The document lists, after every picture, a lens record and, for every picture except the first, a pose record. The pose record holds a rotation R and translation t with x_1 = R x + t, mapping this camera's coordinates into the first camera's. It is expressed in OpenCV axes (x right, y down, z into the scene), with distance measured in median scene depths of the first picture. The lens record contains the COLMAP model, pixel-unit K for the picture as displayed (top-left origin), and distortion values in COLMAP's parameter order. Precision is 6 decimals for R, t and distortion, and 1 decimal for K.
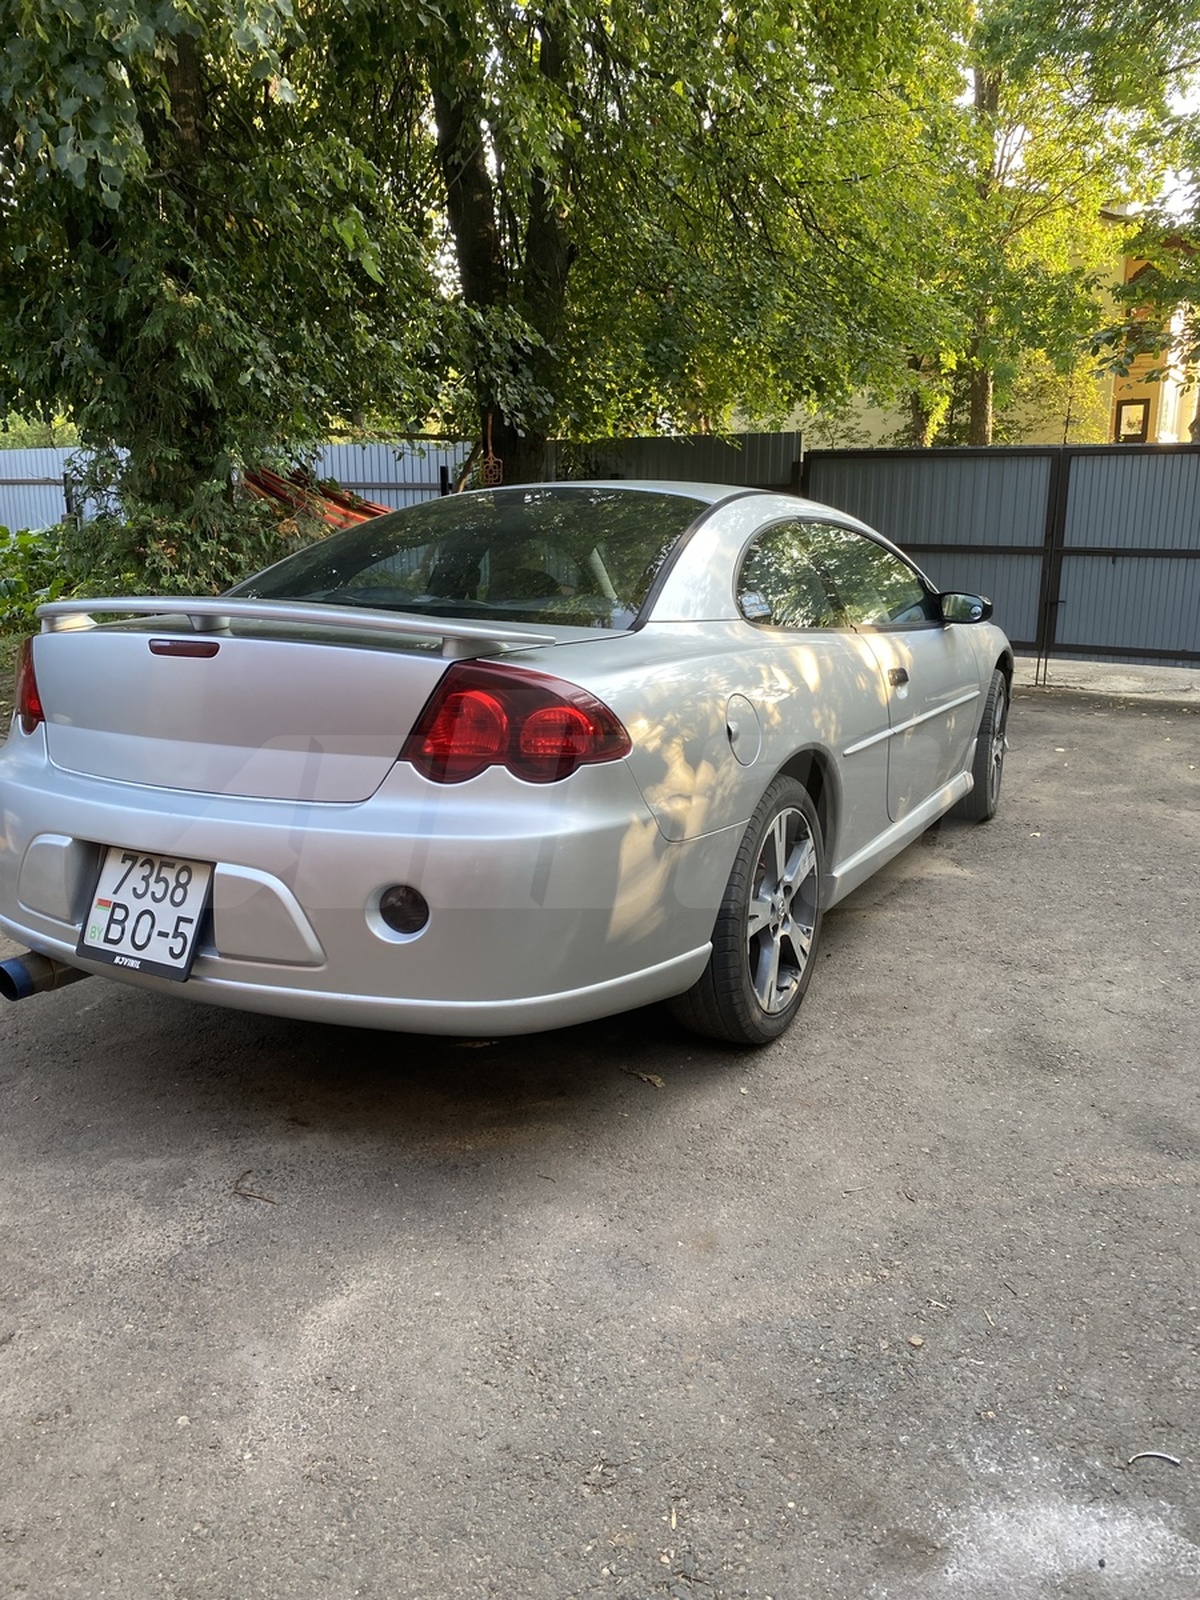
lens RADIAL K [[1239.3, 0, 600.0], [0, 1239.3, 800.0], [0, 0, 1]] dist [-0.005672, 0.000170]
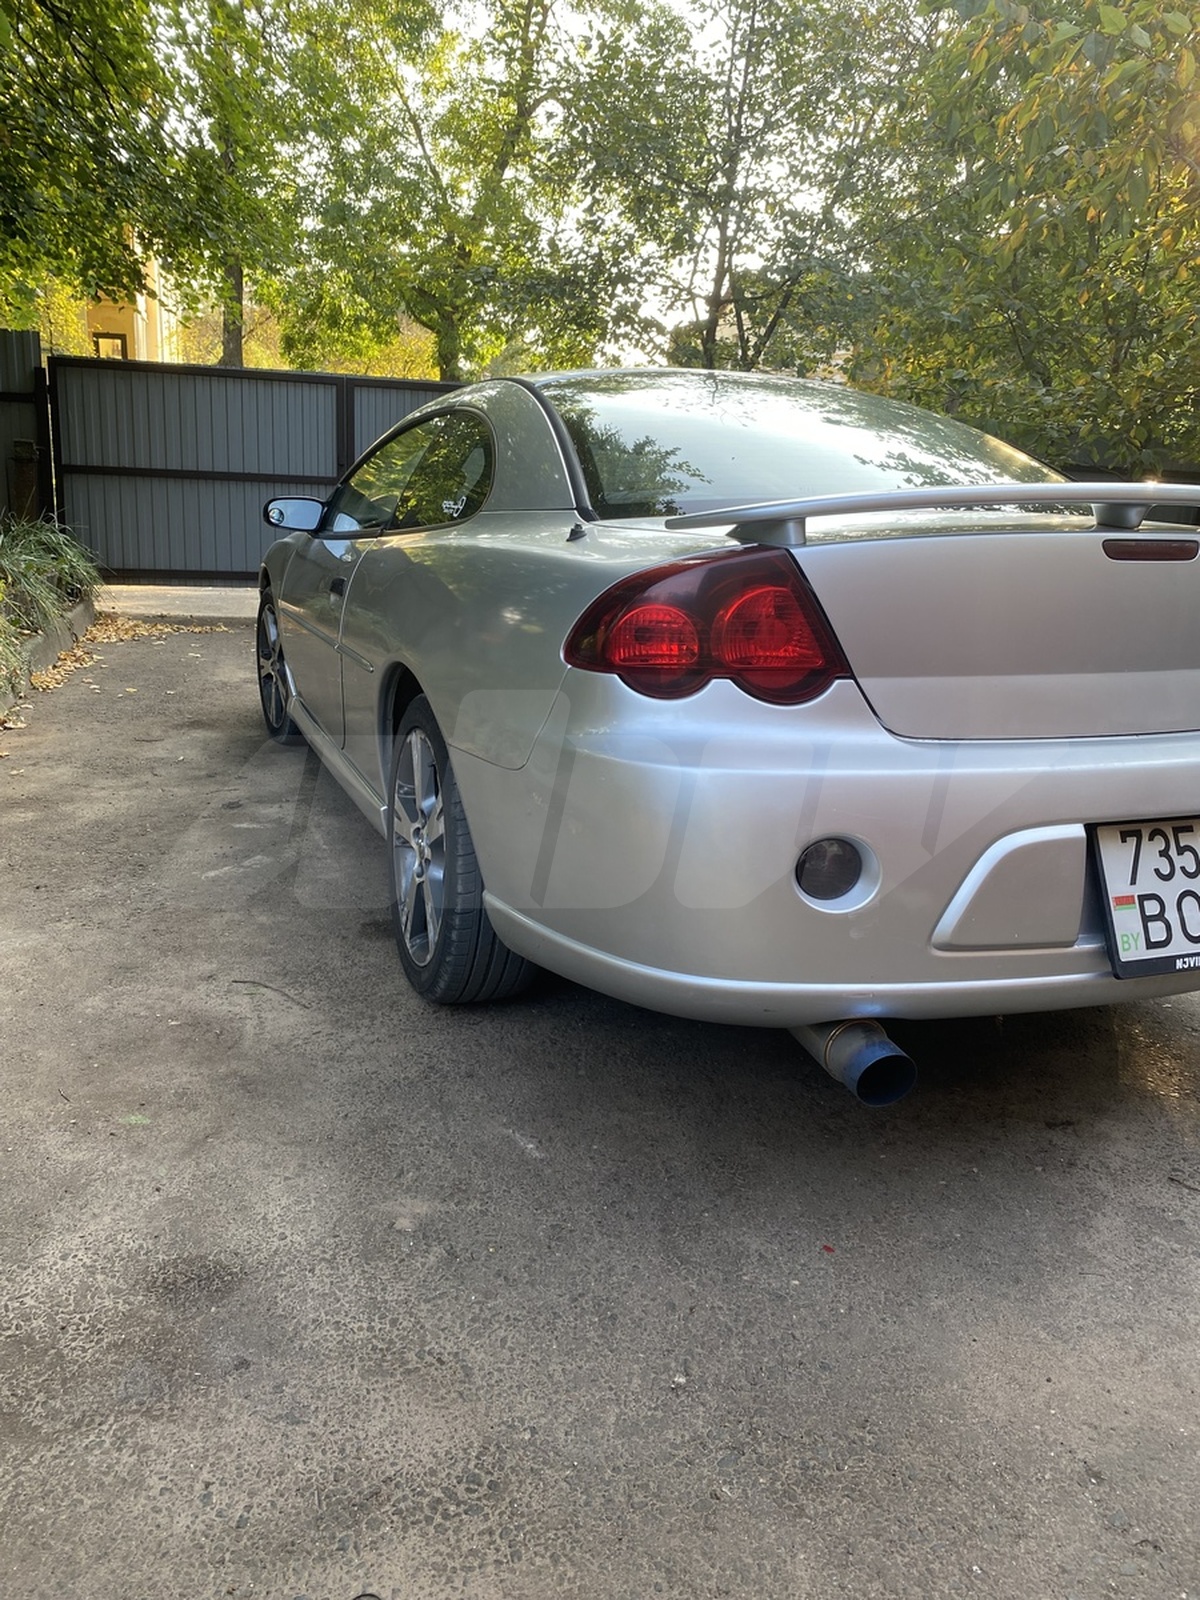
lens RADIAL K [[1239.3, 0, 600.0], [0, 1239.3, 800.0], [0, 0, 1]] dist [-0.005672, 0.000170]
pose [[0.647602, -0.169292, 0.742935, -1.158697], [0.136450, 0.985012, 0.105513, -0.097468], [-0.749662, 0.033043, 0.660996, 0.758354]]
